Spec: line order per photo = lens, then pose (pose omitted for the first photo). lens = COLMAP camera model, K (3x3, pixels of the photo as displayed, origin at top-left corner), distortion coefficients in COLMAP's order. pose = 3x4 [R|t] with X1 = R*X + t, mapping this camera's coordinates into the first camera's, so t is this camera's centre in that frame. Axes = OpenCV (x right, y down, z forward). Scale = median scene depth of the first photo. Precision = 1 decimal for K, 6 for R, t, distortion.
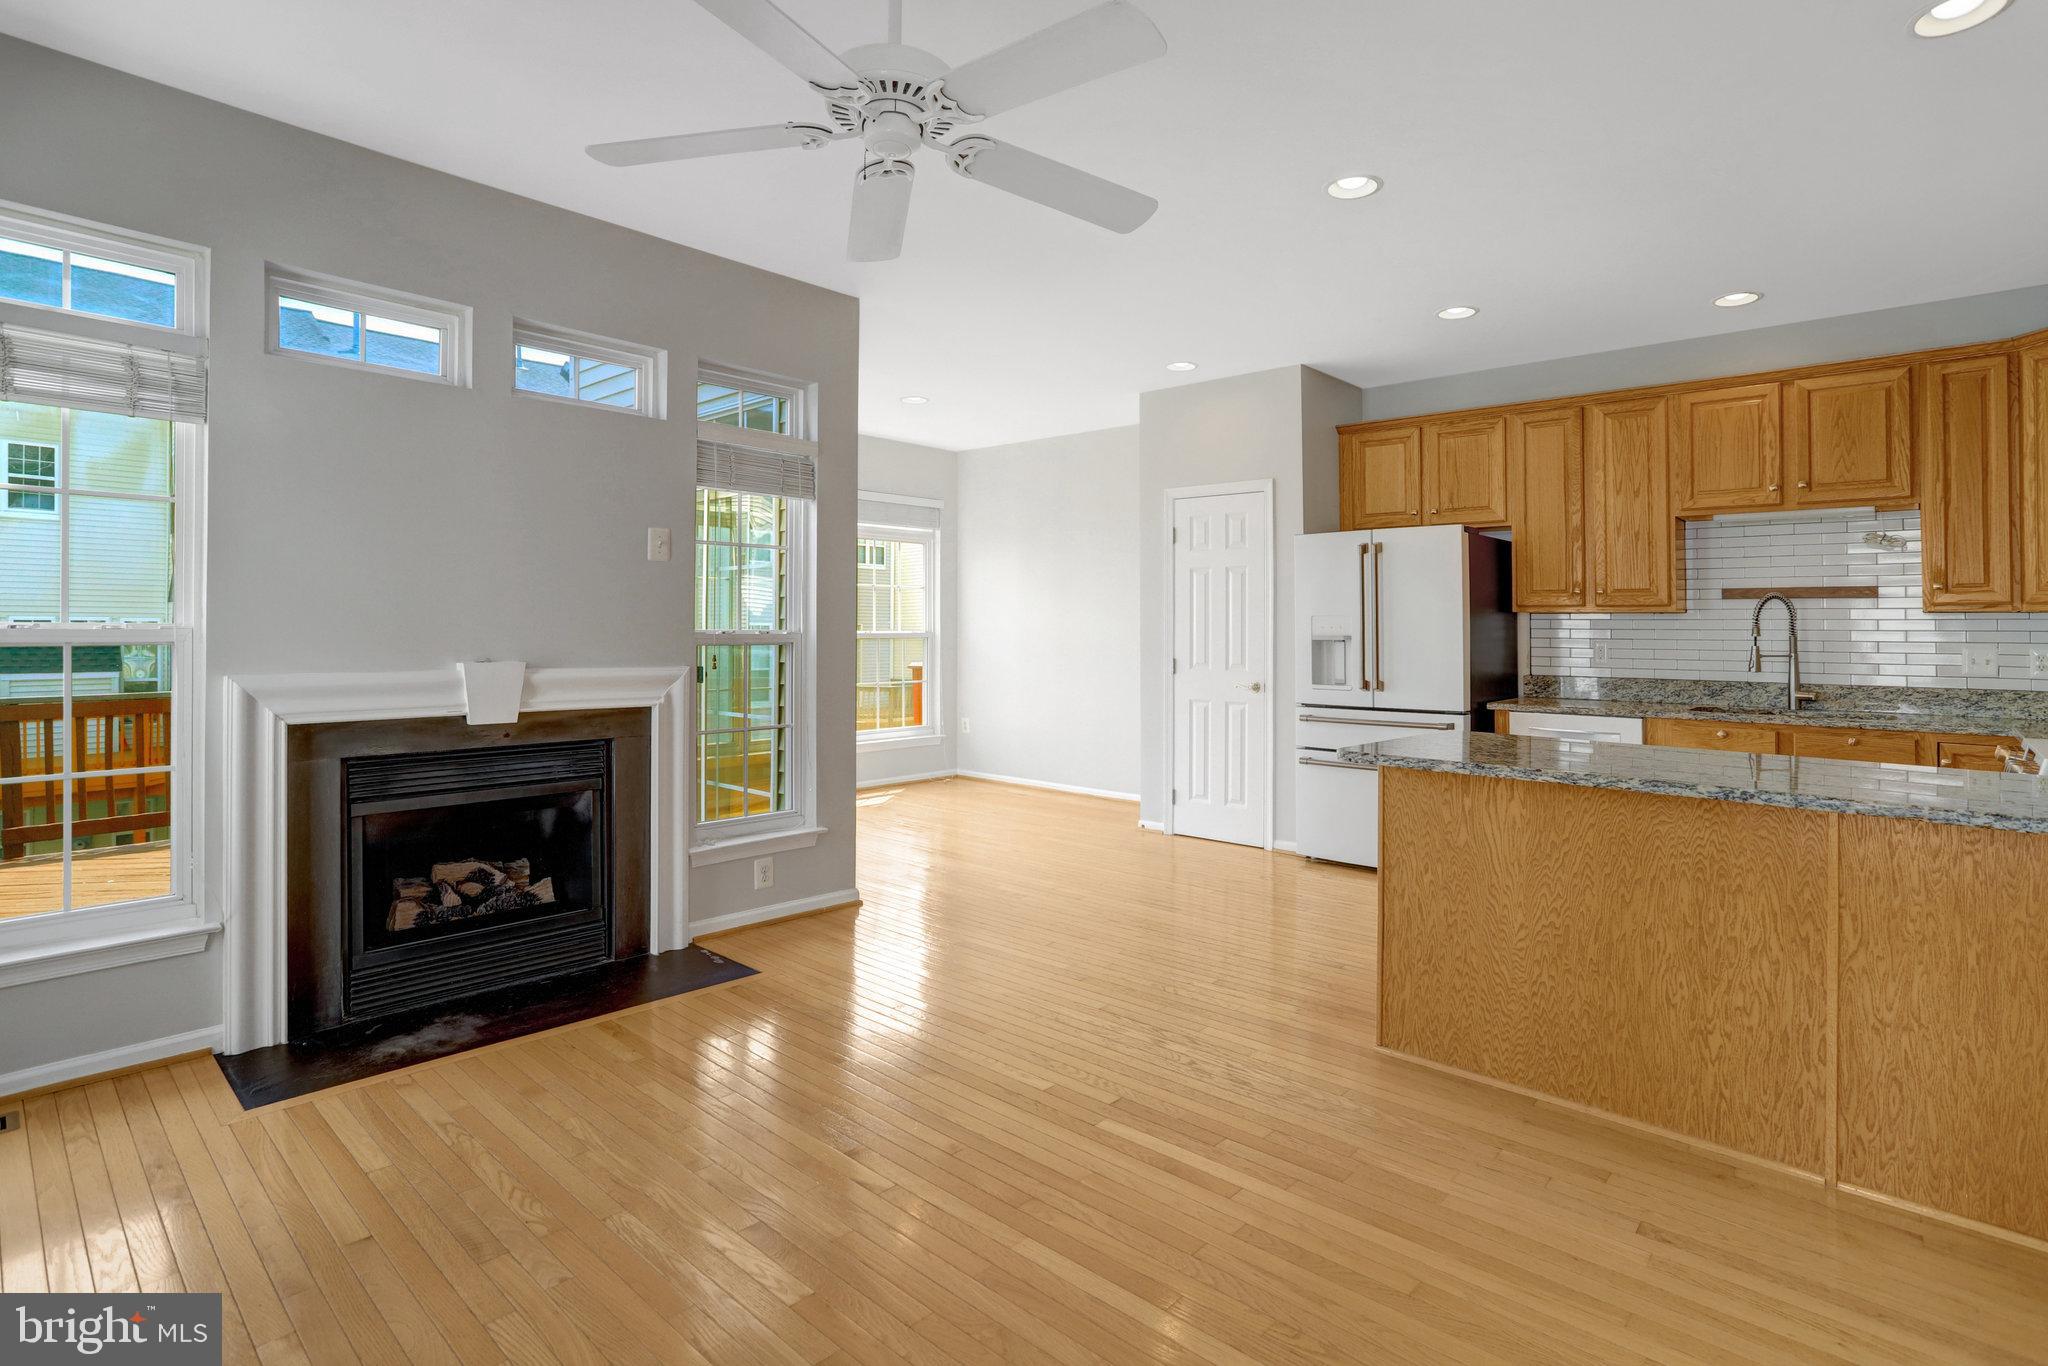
lens RADIAL K [[1006.3, 0, 1050.8], [0, 1006.3, 632.2], [0, 0, 1]] dist [-0.060845, 0.017643]
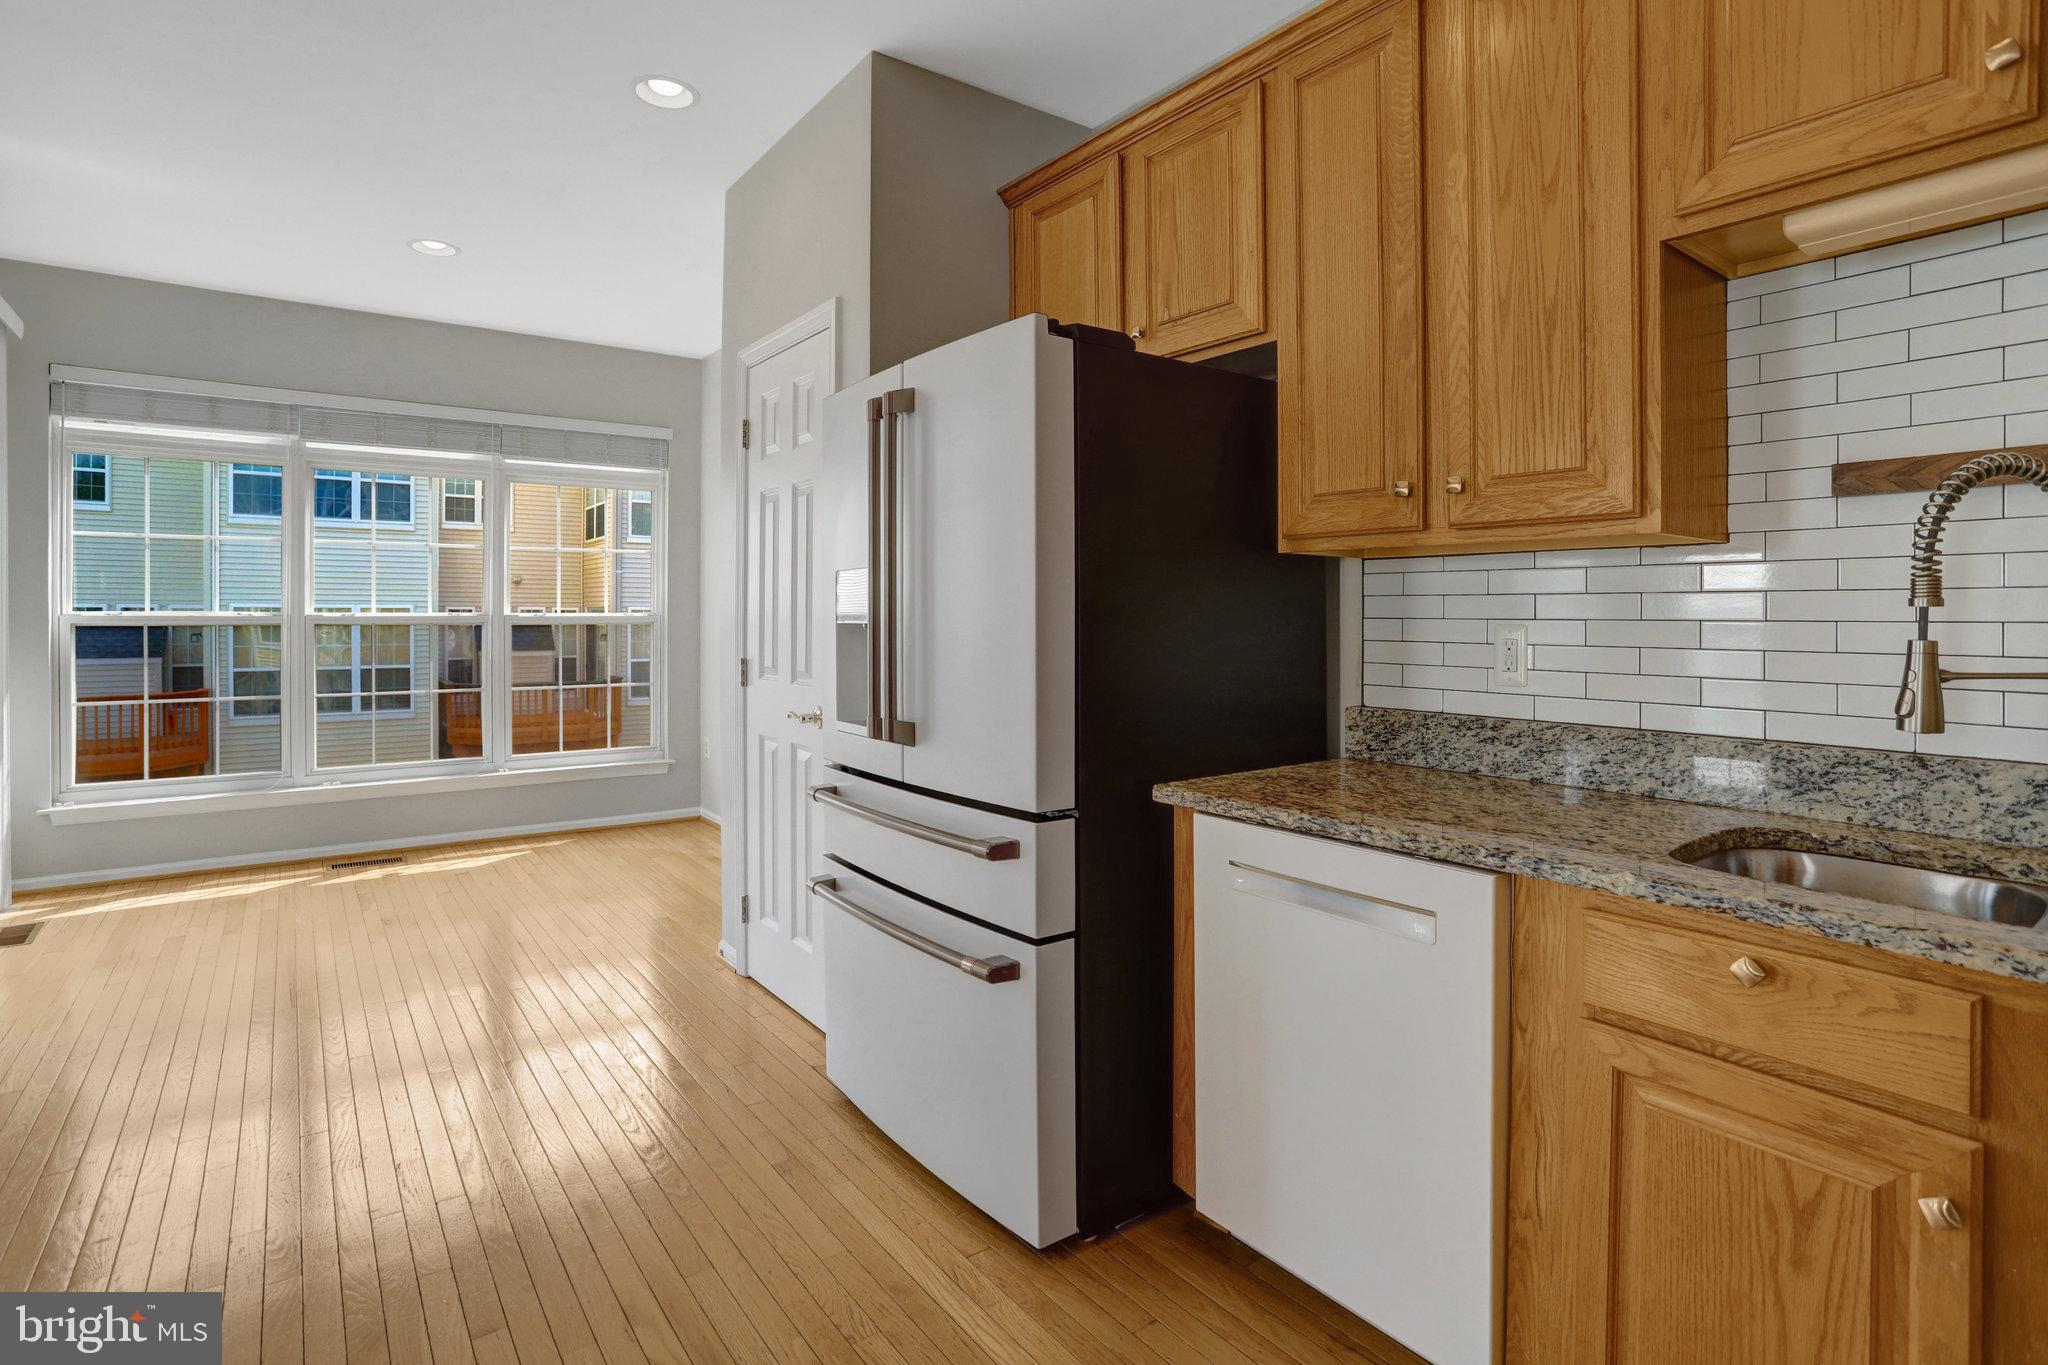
lens RADIAL K [[1006.3, 0, 1042.1], [0, 1006.3, 640.4], [0, 0, 1]] dist [-0.060845, 0.017643]
pose [[0.981554, 0.004843, -0.191122, 0.475795], [-0.001259, 0.999821, 0.018874, 0.007973], [0.191179, -0.018285, 0.981385, 0.615381]]
